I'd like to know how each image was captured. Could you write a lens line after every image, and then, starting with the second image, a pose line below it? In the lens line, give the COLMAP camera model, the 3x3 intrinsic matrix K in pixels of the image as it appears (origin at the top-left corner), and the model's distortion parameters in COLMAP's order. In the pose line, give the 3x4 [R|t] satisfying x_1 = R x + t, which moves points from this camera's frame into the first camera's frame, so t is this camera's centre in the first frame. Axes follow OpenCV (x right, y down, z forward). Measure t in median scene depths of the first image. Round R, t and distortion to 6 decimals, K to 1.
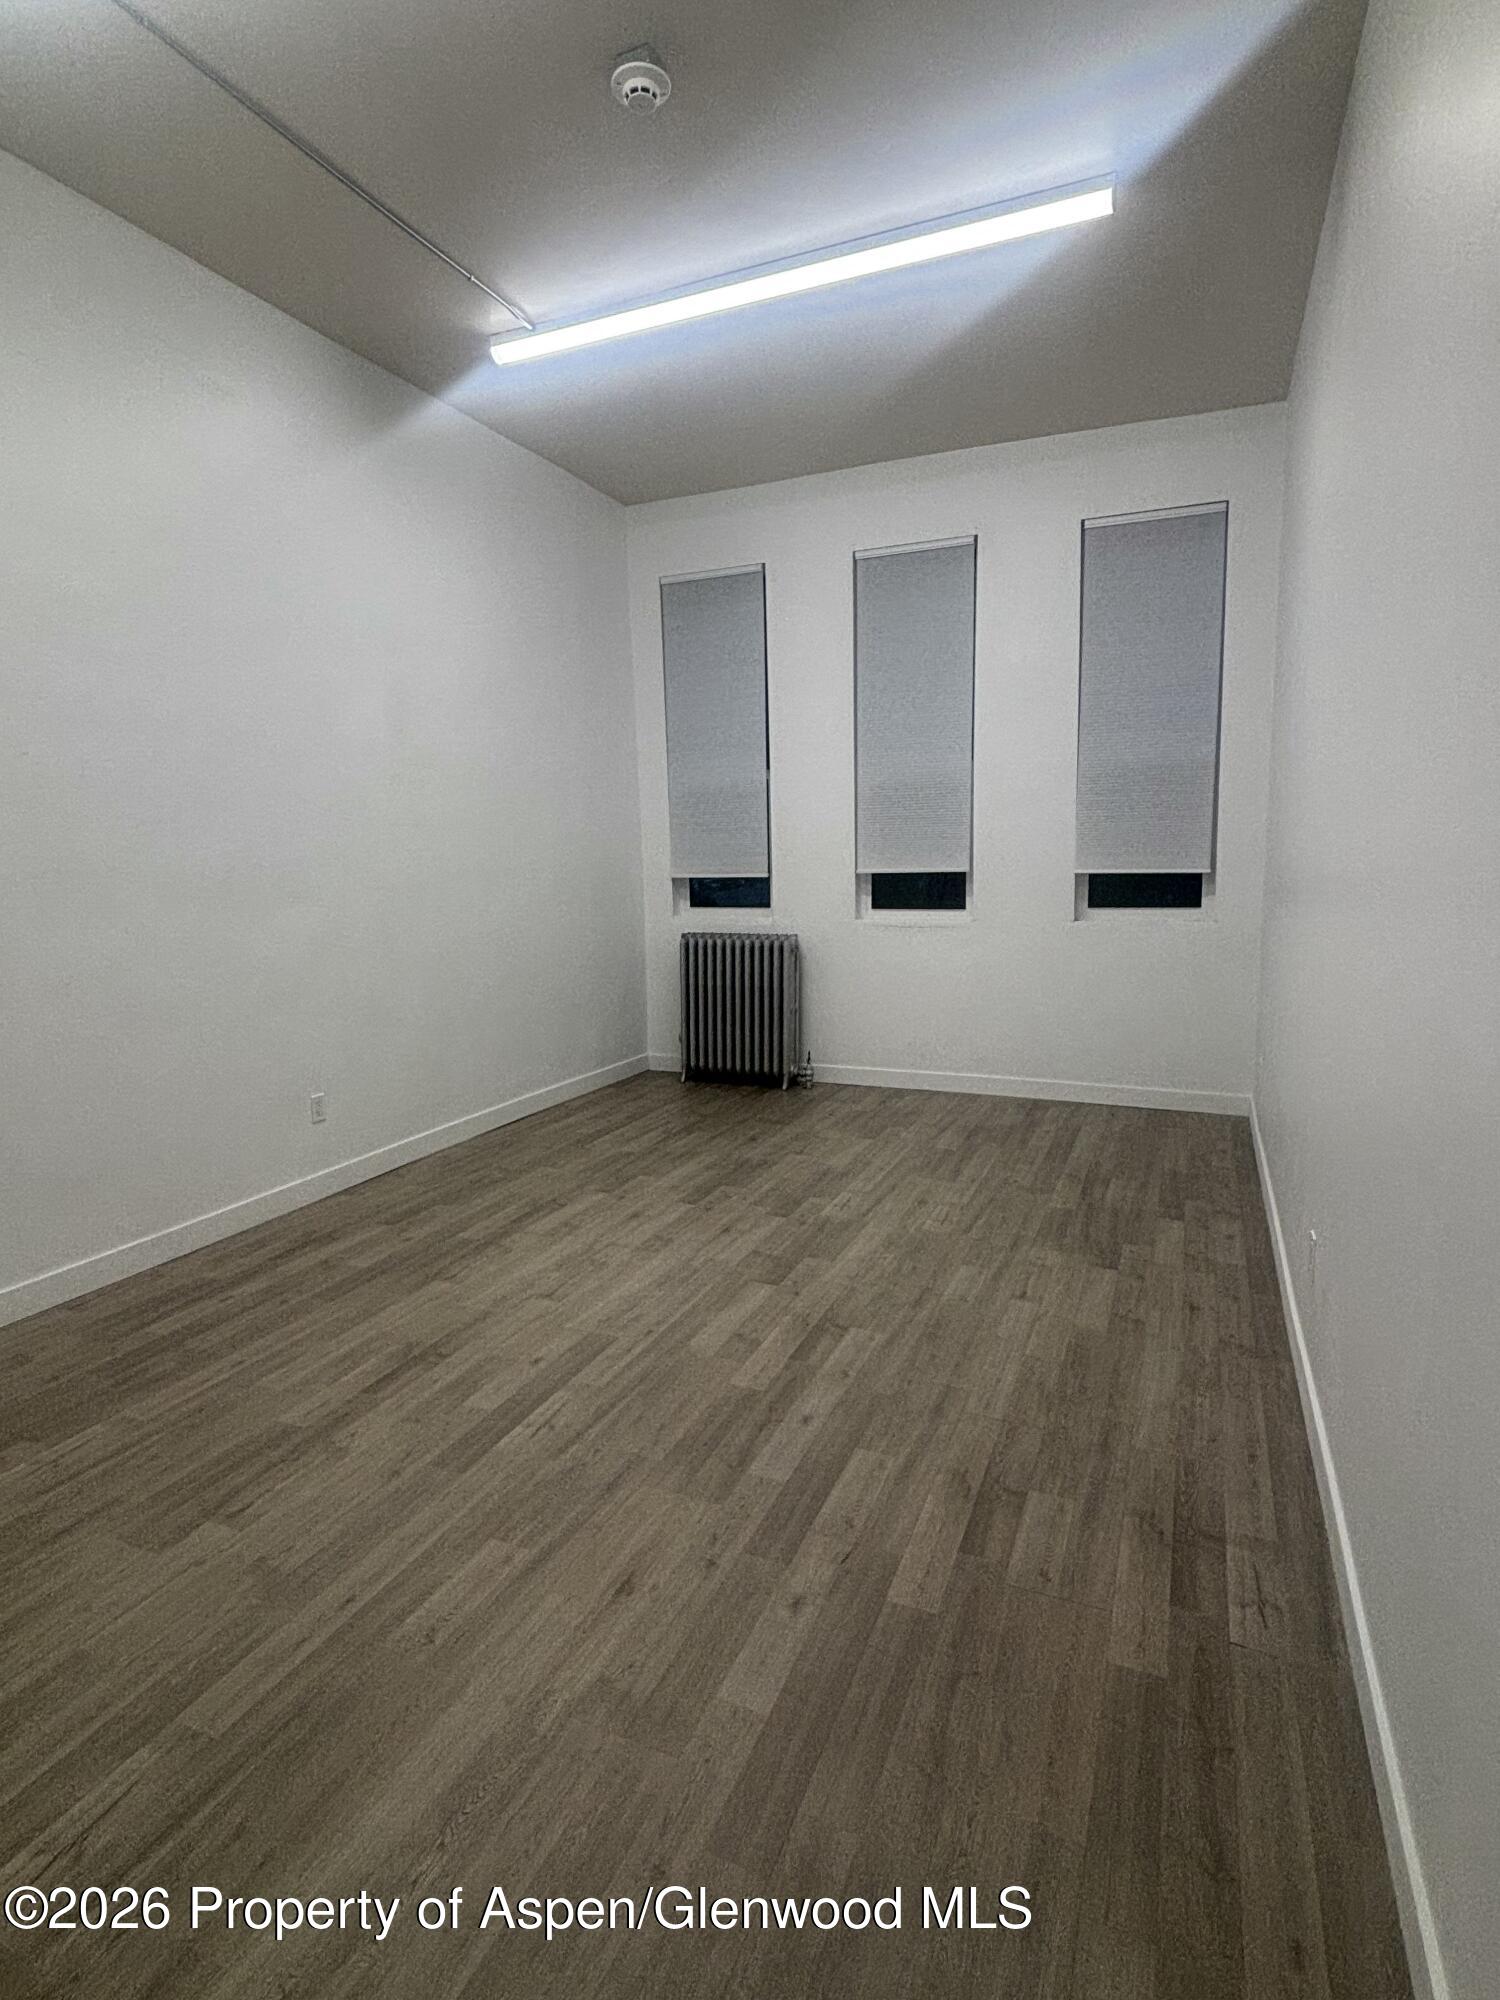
lens RADIAL K [[1025.4, 0, 750.0], [0, 1025.4, 1000.0], [0, 0, 1]] dist [0.042966, -0.045835]
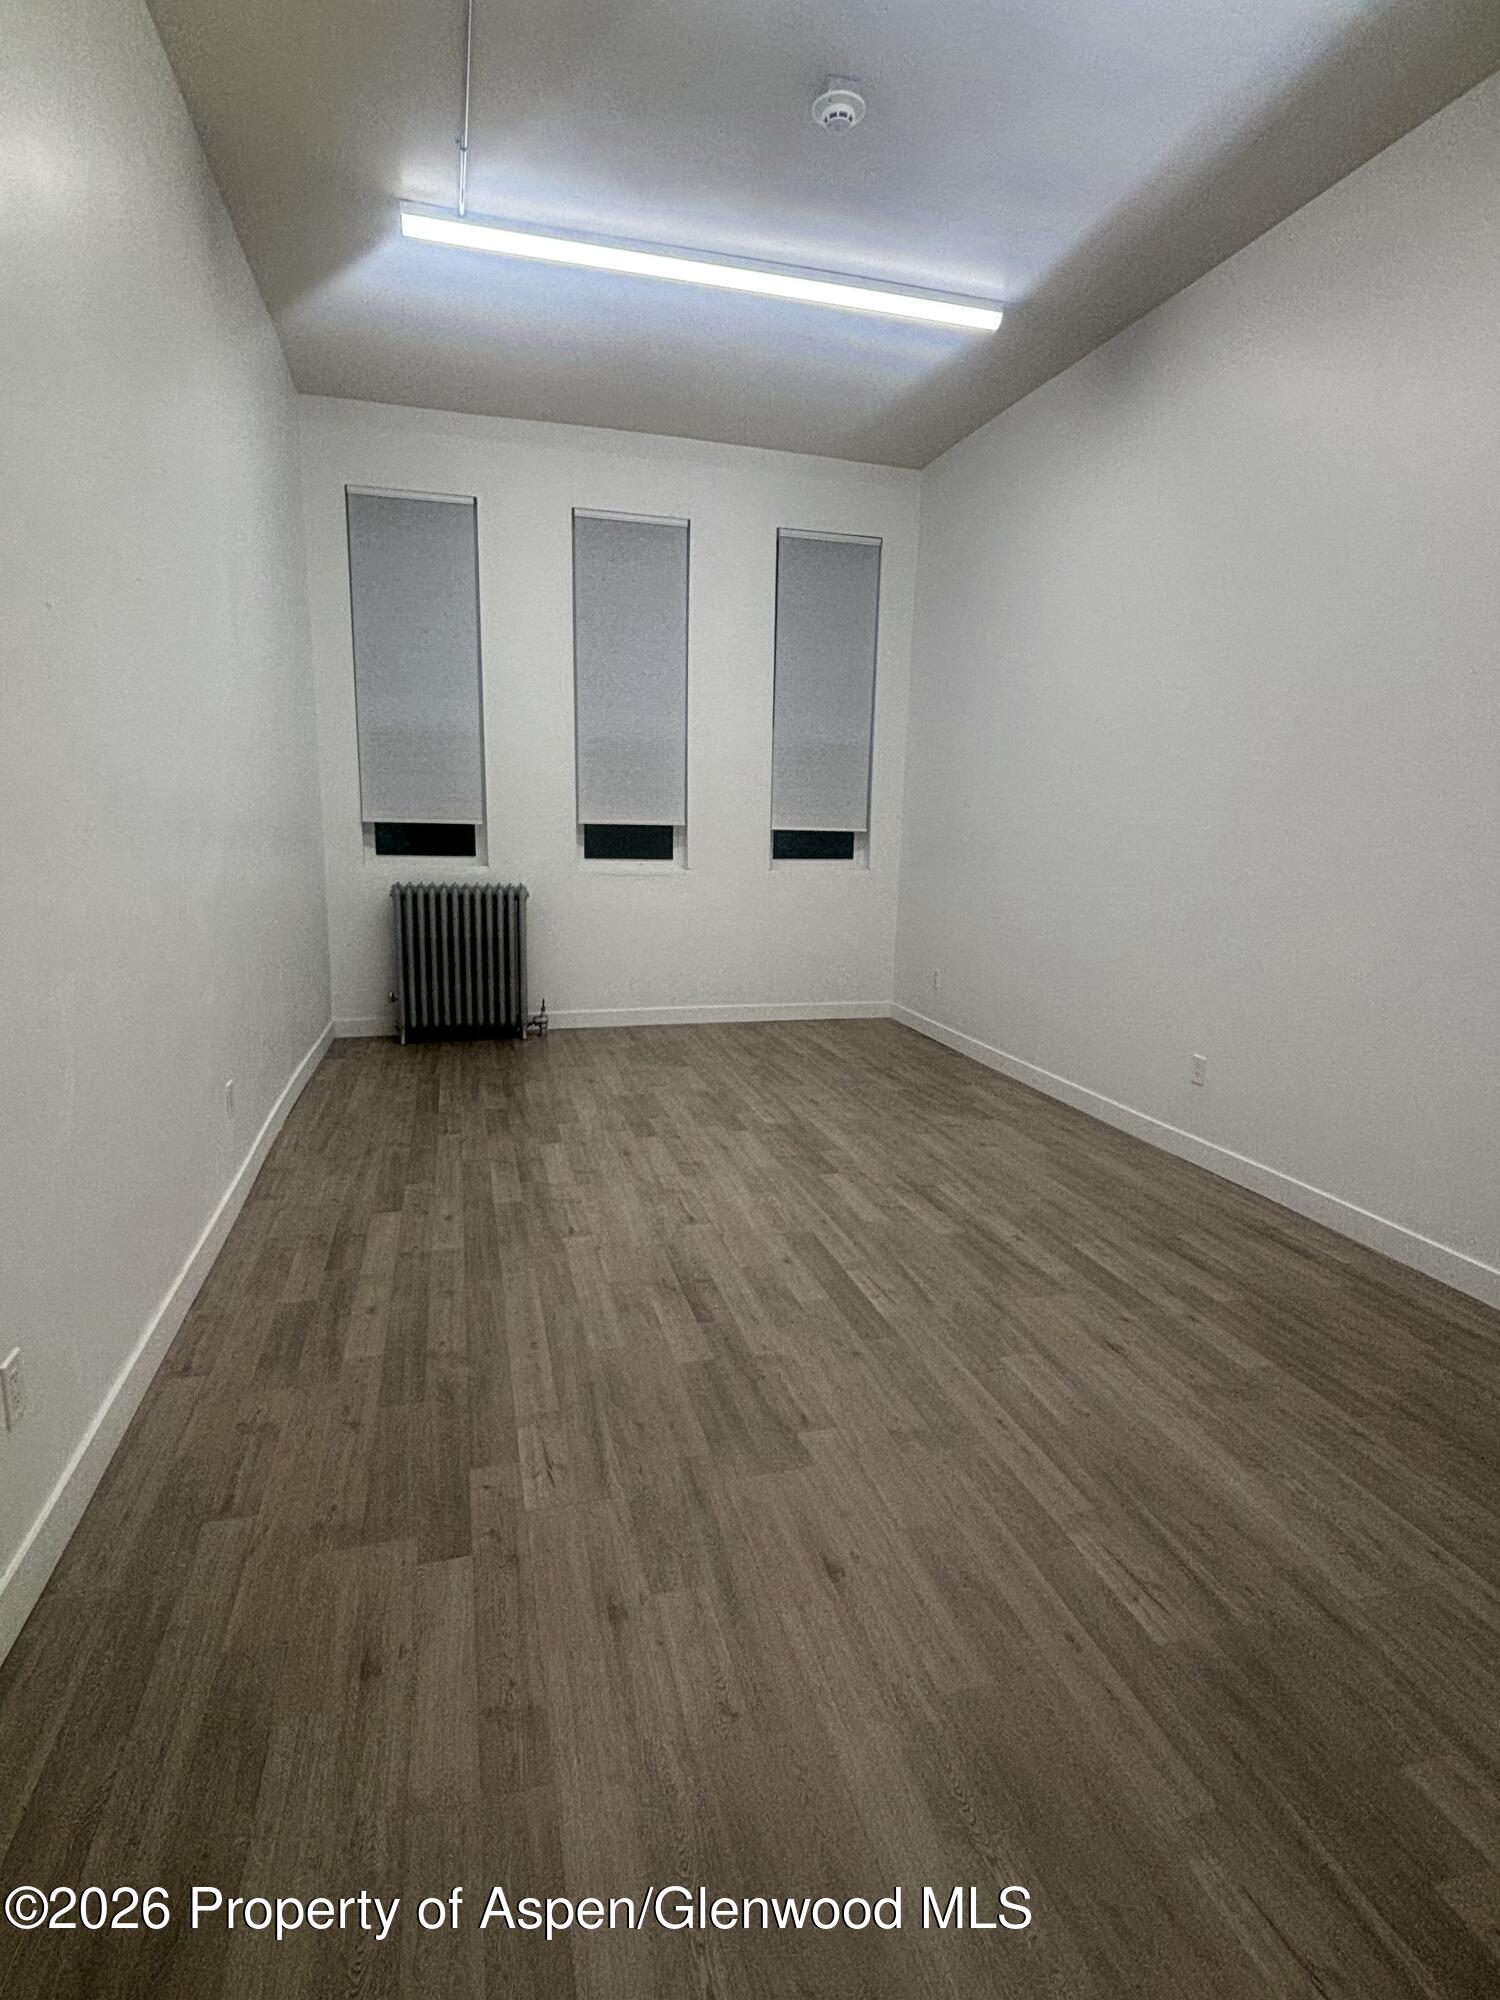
lens RADIAL K [[1025.4, 0, 750.0], [0, 1025.4, 1000.0], [0, 0, 1]] dist [0.042966, -0.045835]
pose [[0.773696, -0.080331, 0.628443, -0.722896], [0.053938, 0.996680, 0.060997, 0.000732], [-0.631257, -0.013297, 0.775460, 0.137824]]
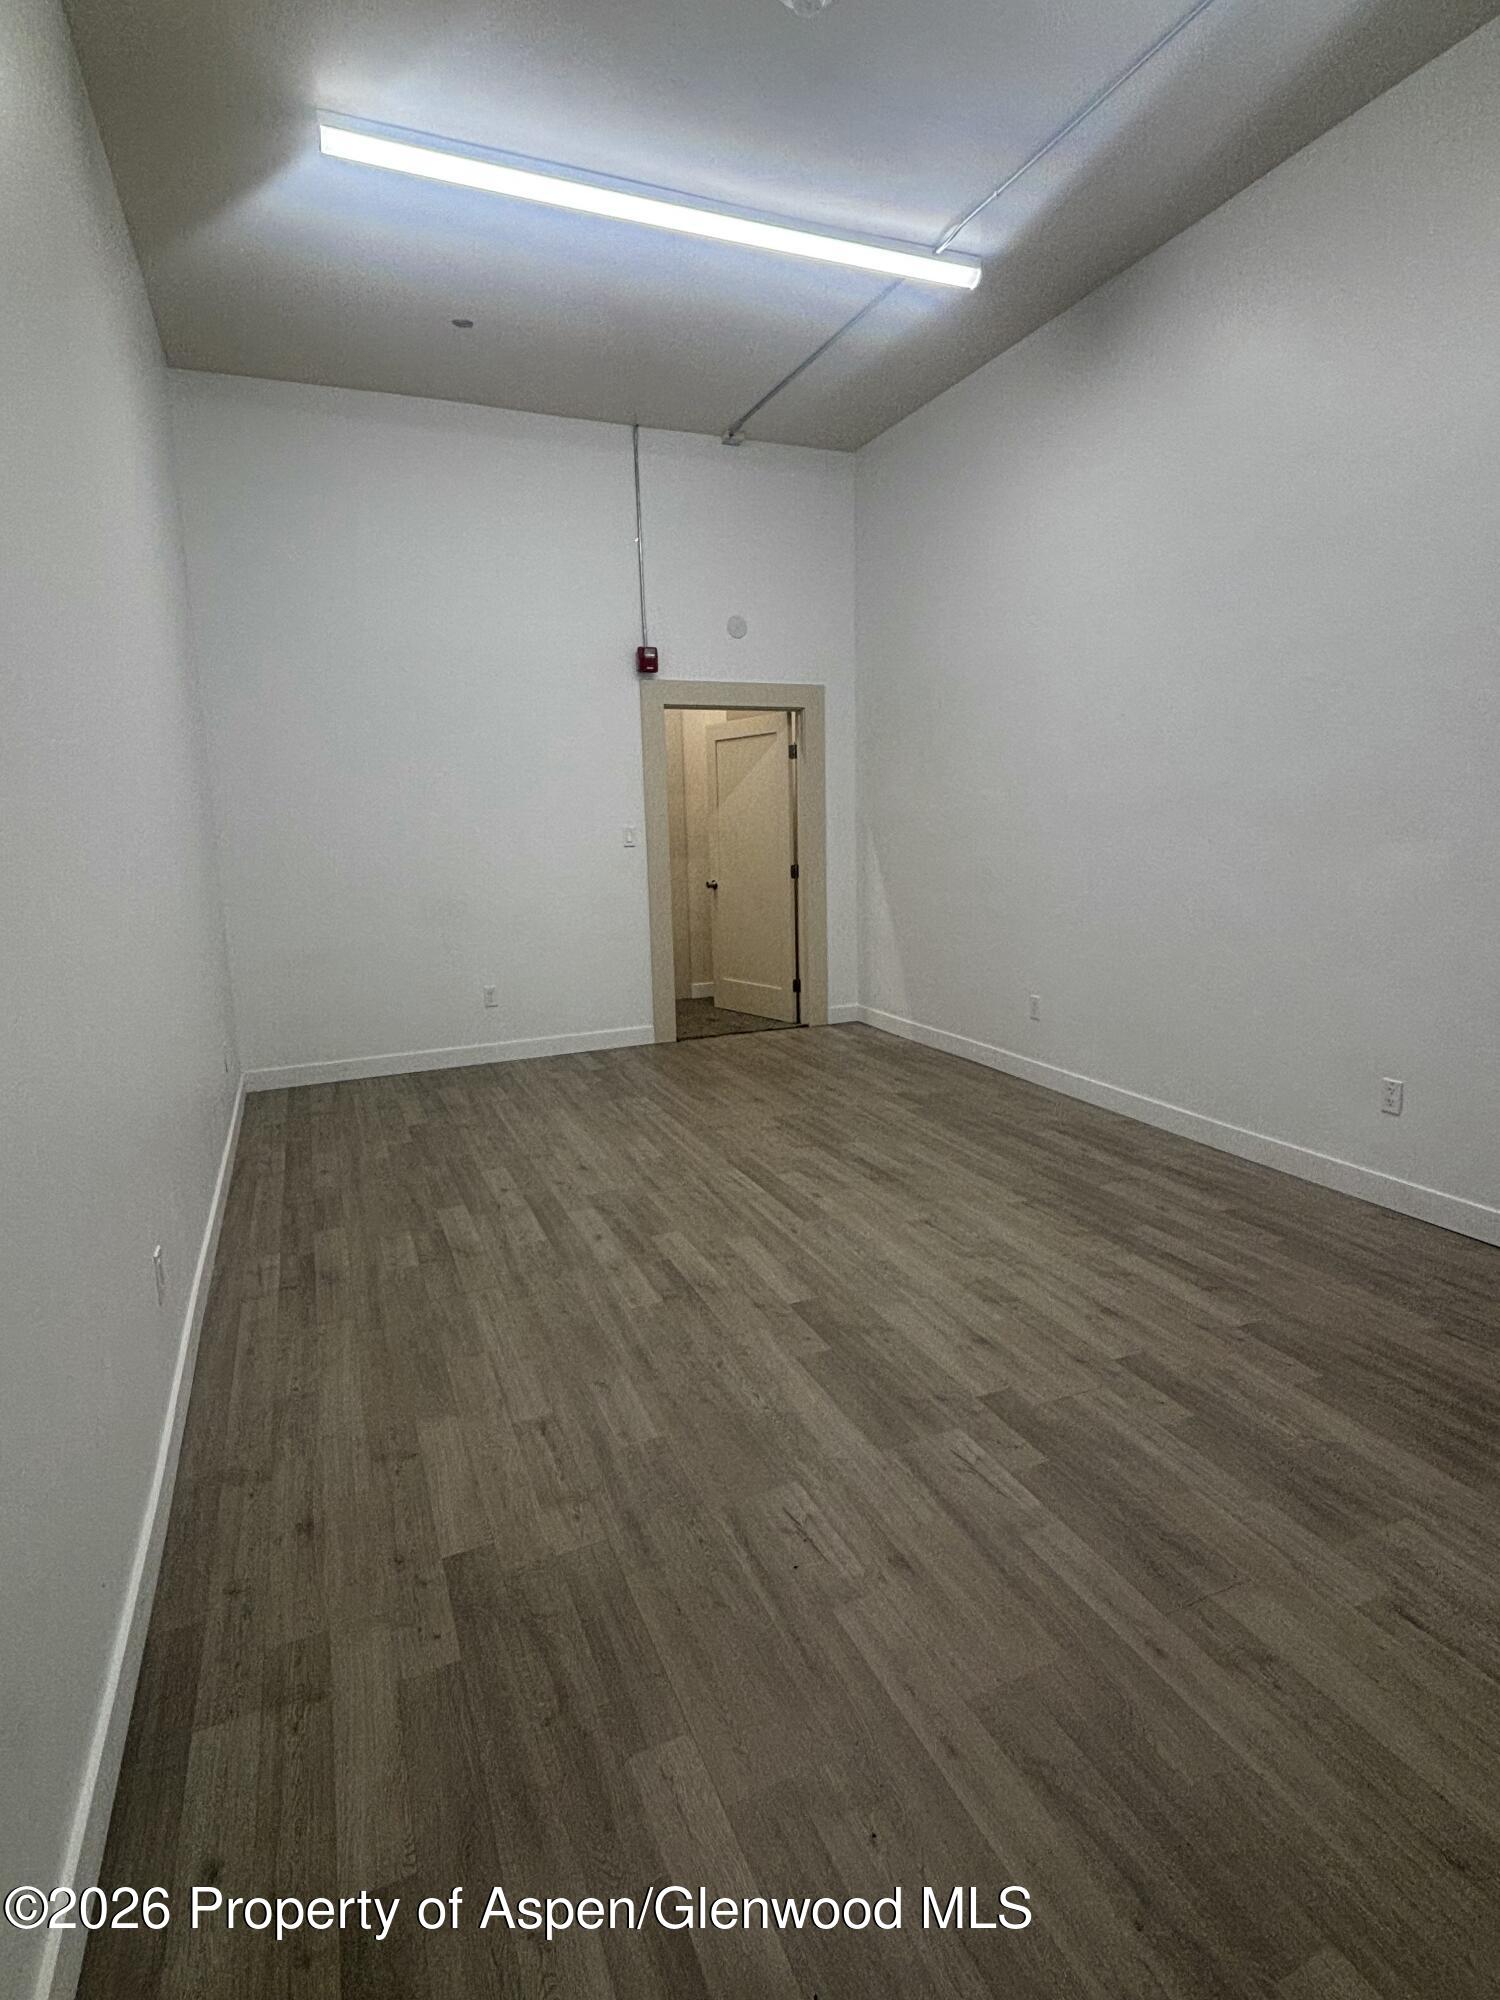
lens RADIAL K [[1035.5, 0, 750.7], [0, 1035.5, 887.6], [0, 0, 1]] dist [0.077841, -0.046854]
pose [[-0.685535, 0.085045, -0.723055, 0.601433], [-0.066044, 0.981794, 0.178095, -0.200737], [0.725038, 0.169844, -0.667438, 1.386249]]
